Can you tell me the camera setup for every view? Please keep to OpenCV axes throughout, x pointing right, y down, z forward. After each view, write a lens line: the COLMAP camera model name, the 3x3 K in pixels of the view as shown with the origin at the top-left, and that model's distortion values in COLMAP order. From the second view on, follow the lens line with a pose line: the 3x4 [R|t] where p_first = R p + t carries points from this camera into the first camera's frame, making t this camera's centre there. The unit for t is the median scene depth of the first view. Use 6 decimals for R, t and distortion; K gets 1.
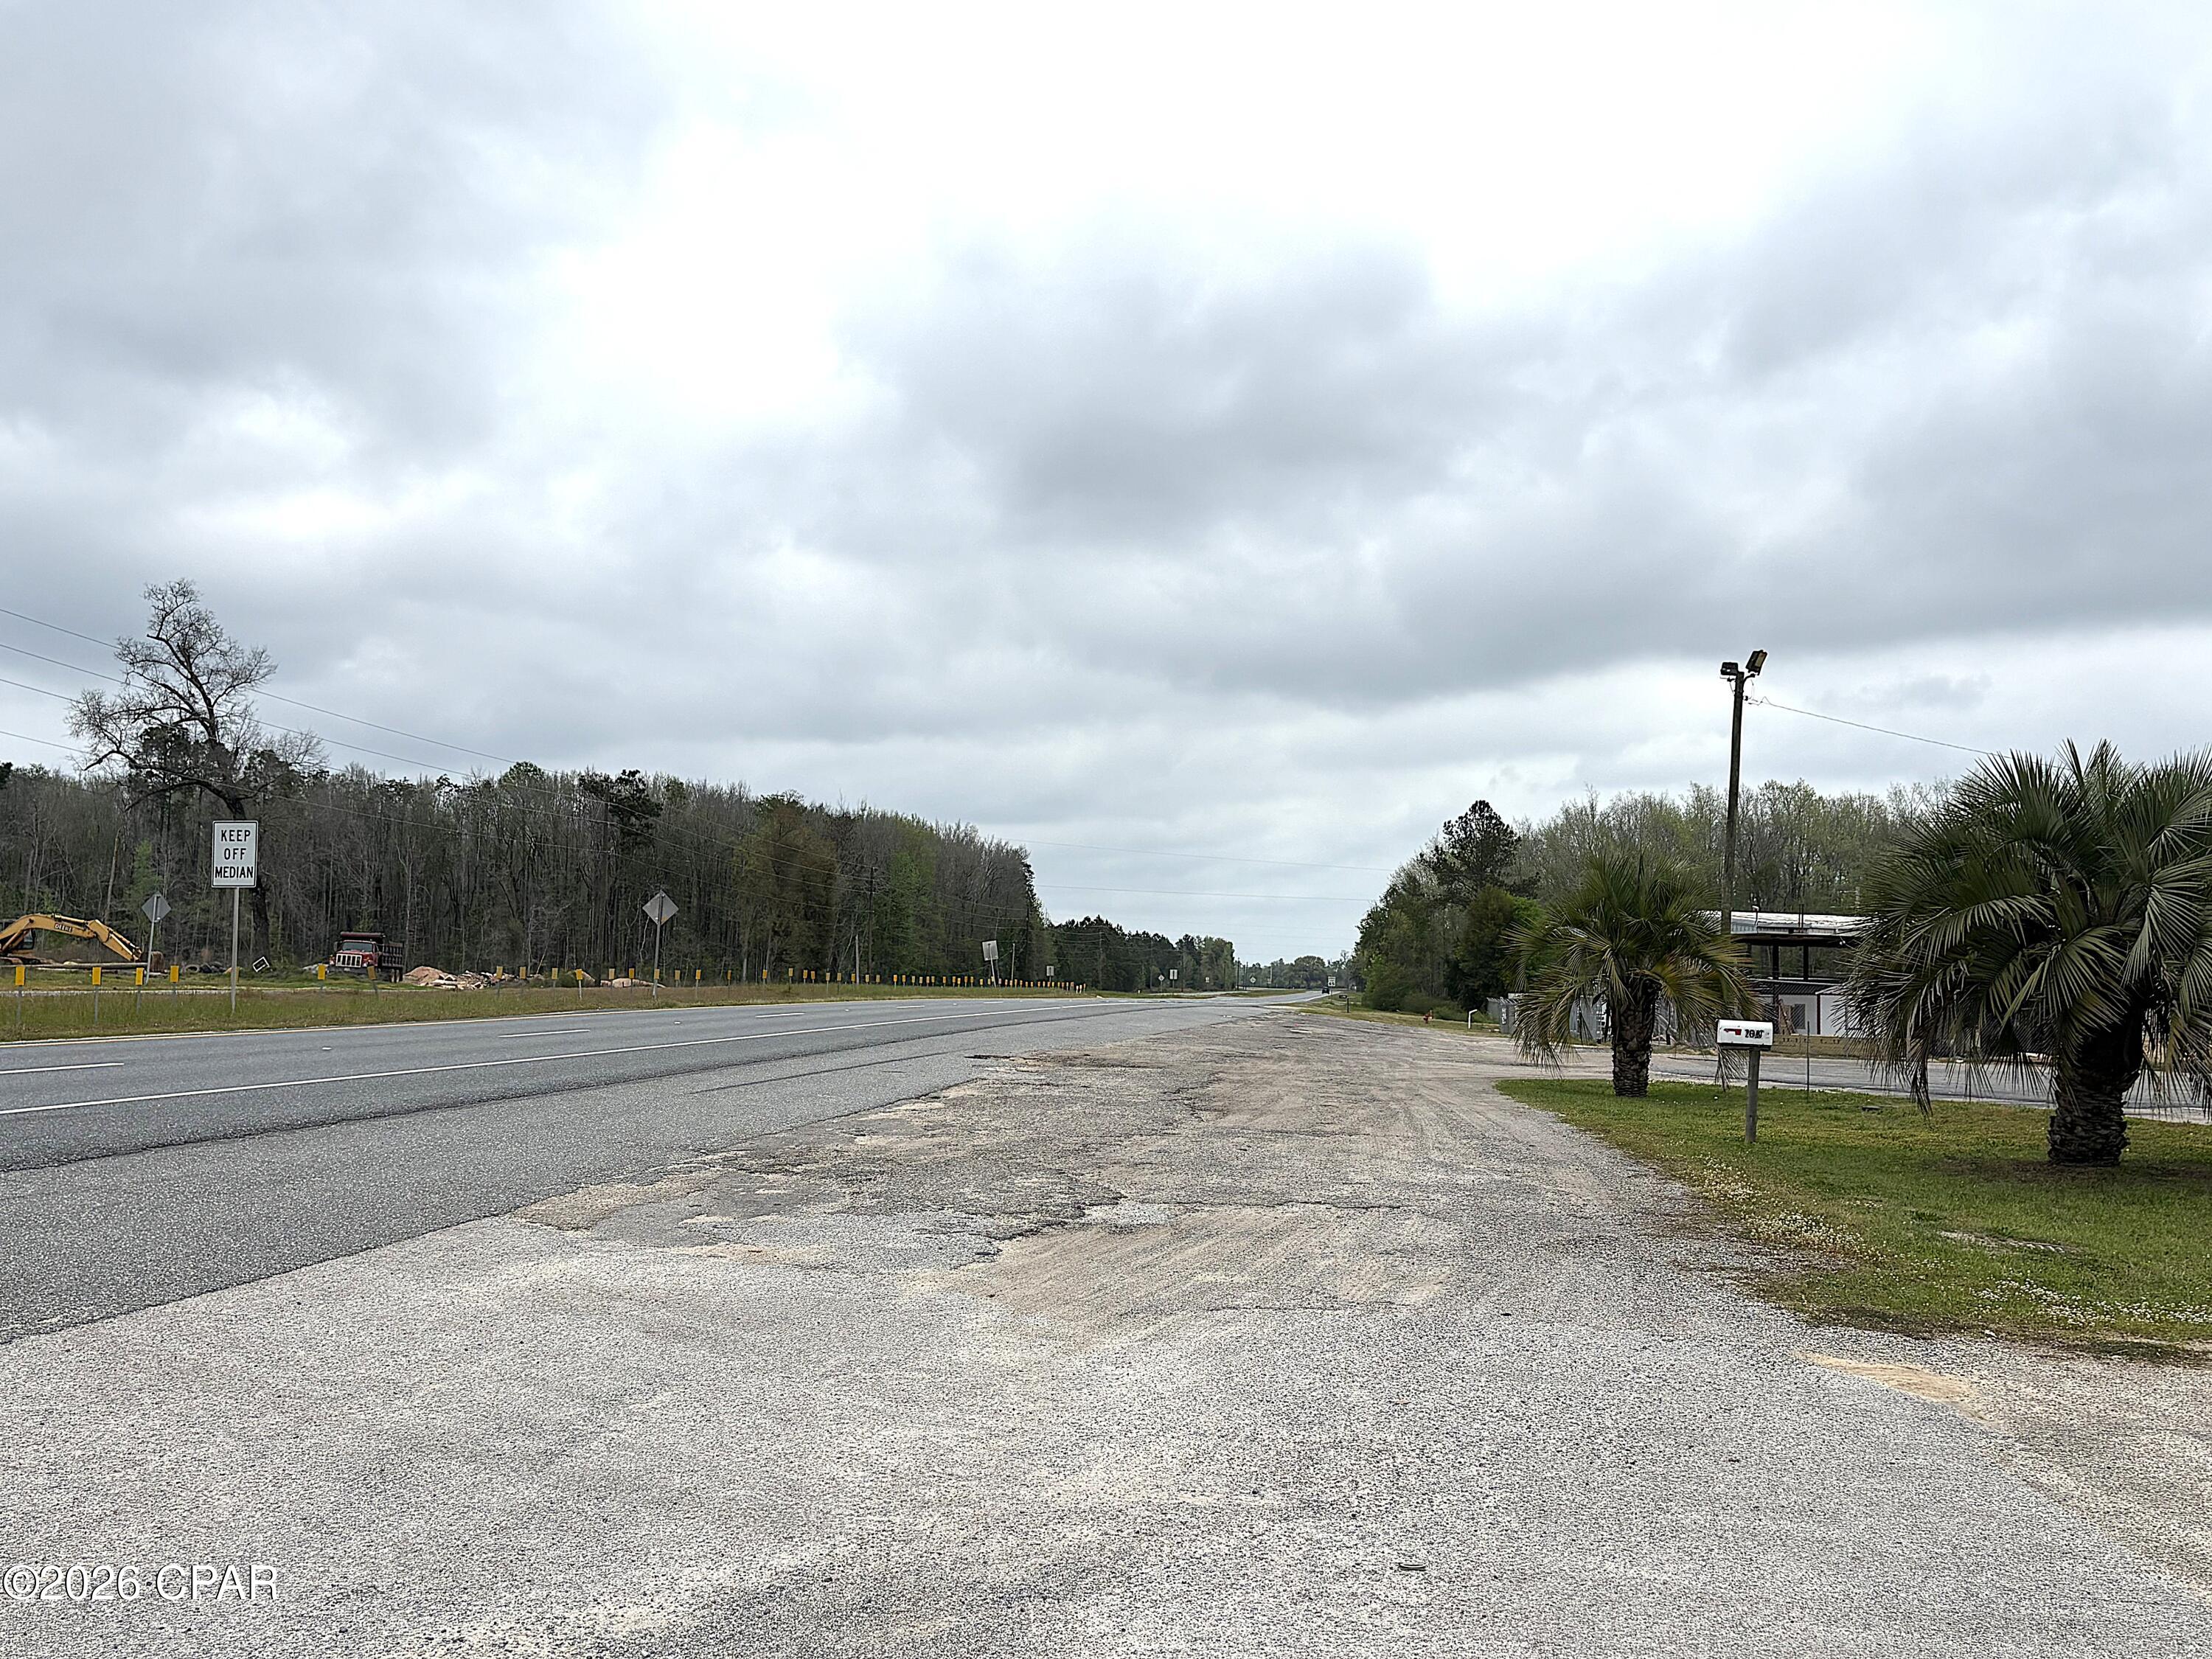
lens RADIAL K [[1970.9, 0, 1119.6], [0, 1970.9, 817.9], [0, 0, 1]] dist [0.048991, -0.034445]
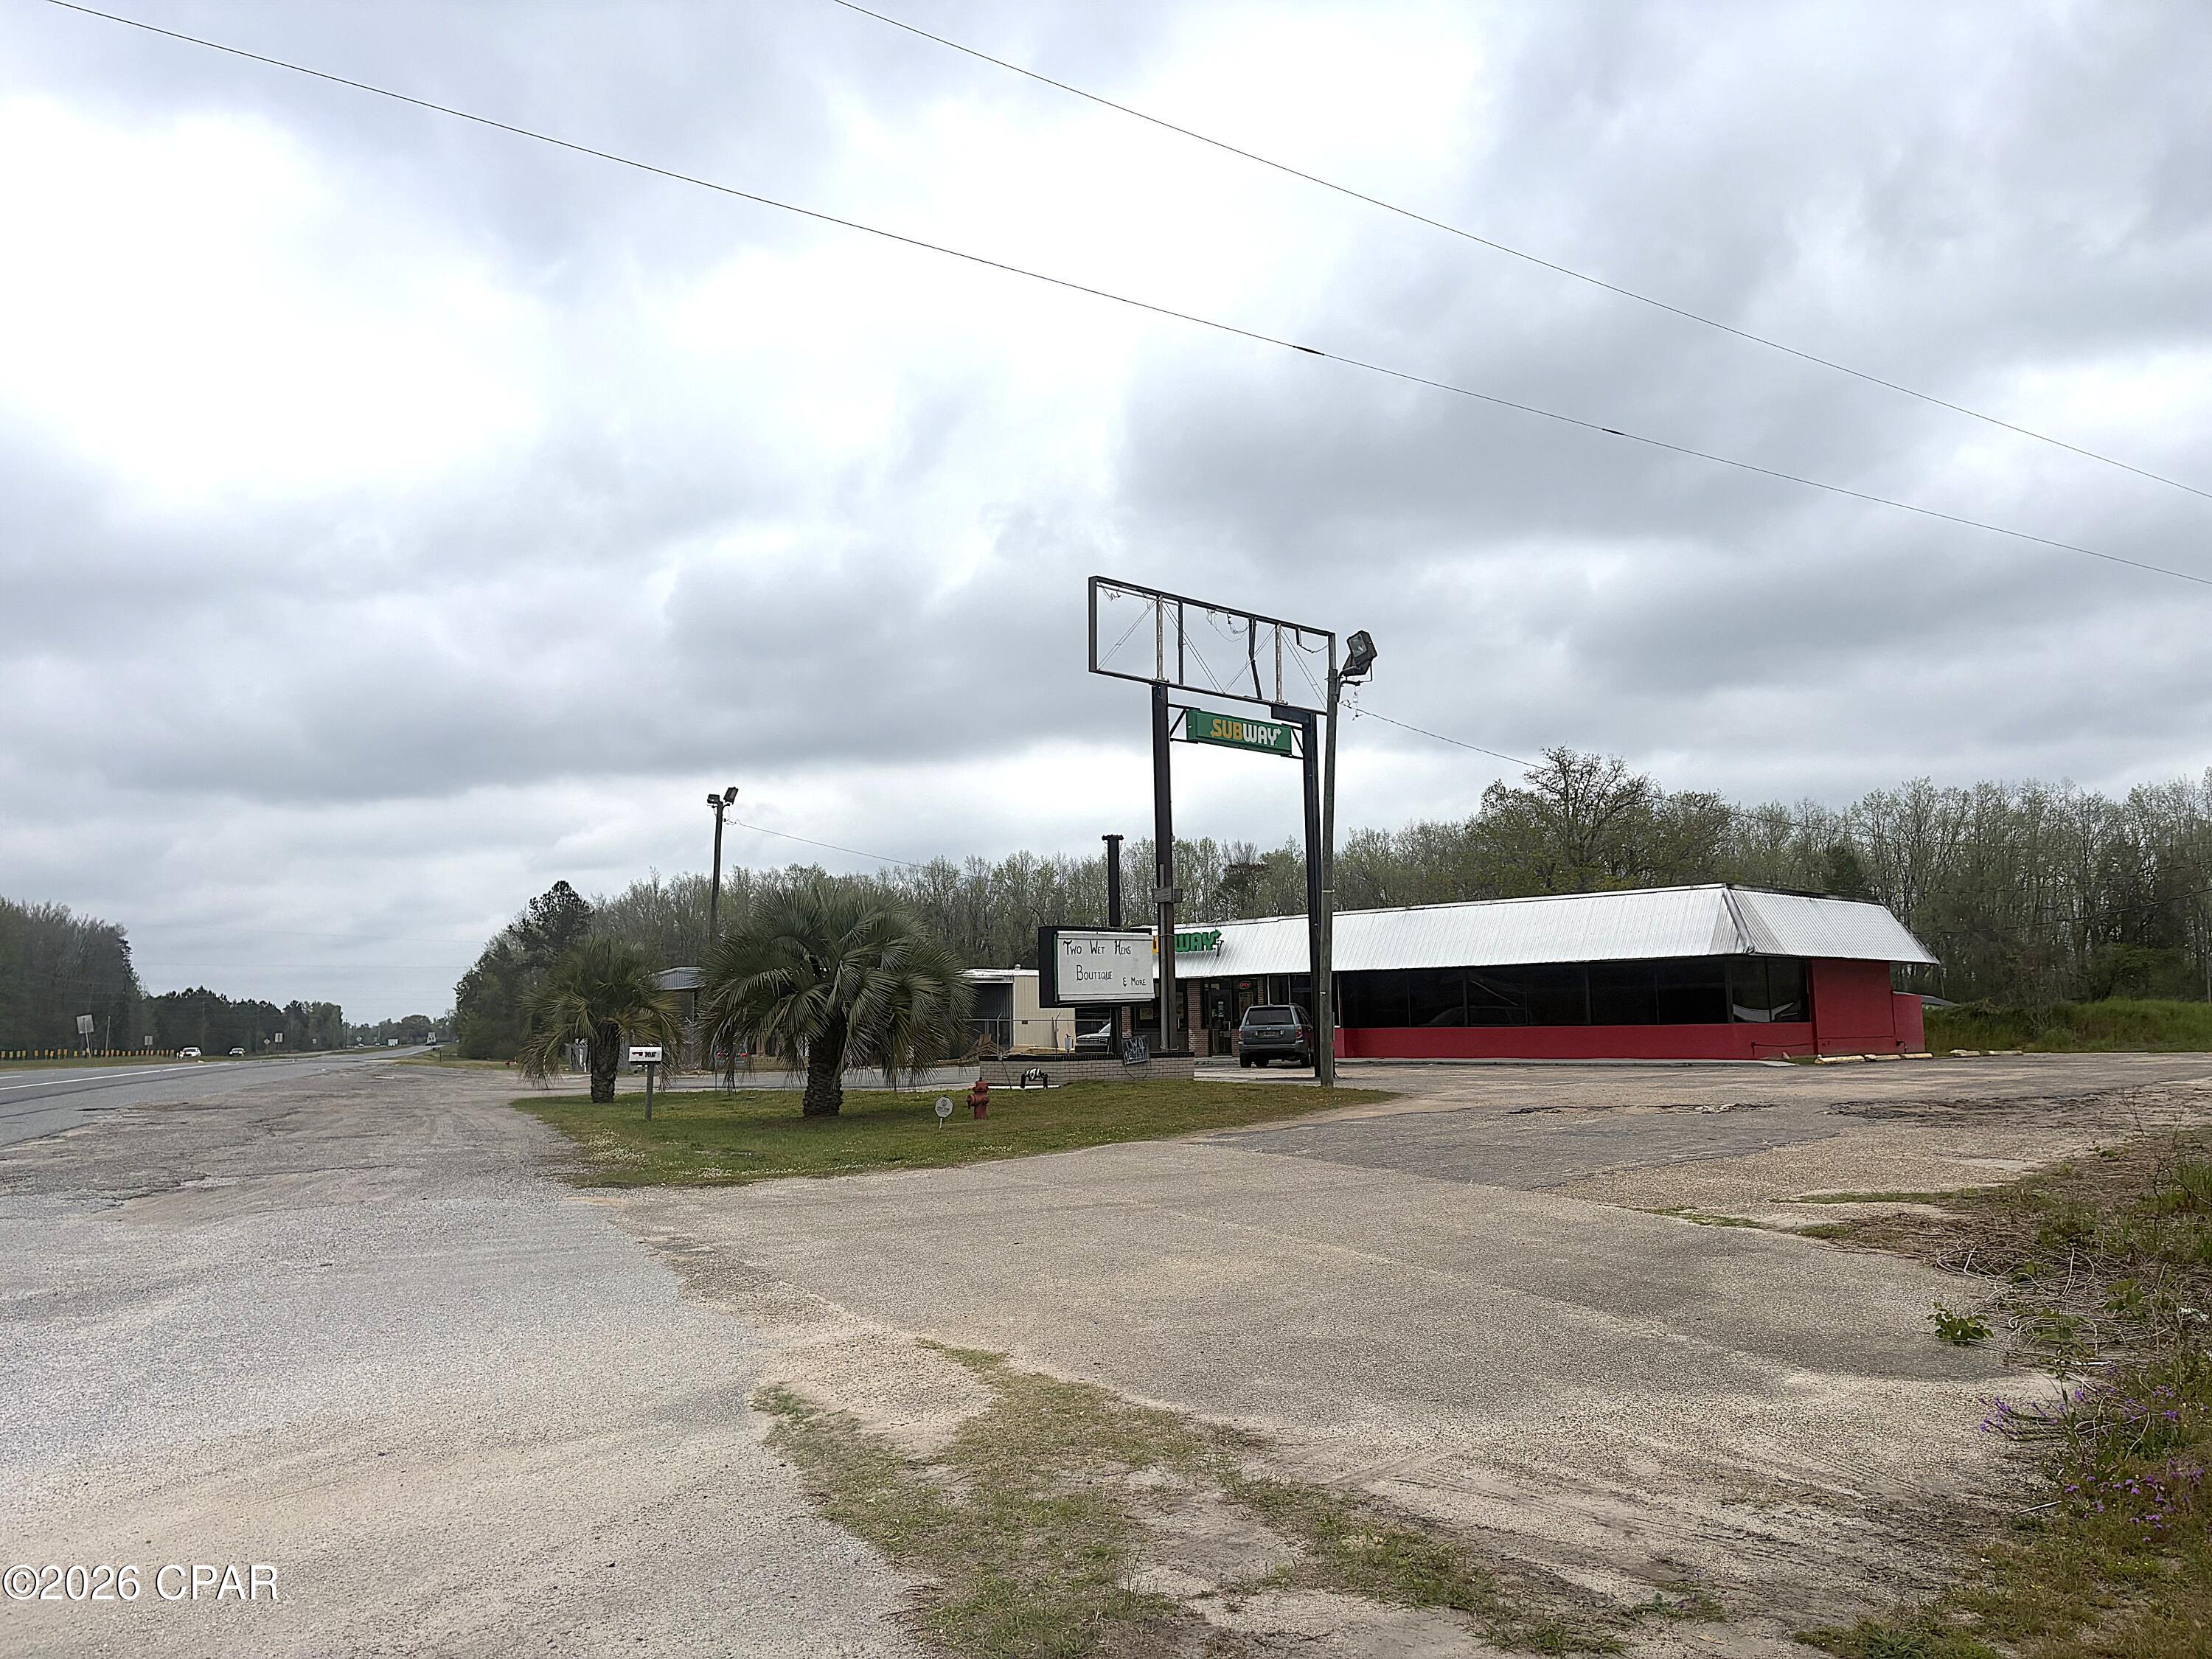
lens RADIAL K [[1682.4, 0, 1105.3], [0, 1682.4, 829.5], [0, 0, 1]] dist [0.038822, -0.026223]
pose [[0.888174, 0.008530, 0.459428, 0.006931], [0.006393, 0.999502, -0.030917, -0.024076], [-0.459463, 0.030396, 0.887677, -0.315253]]
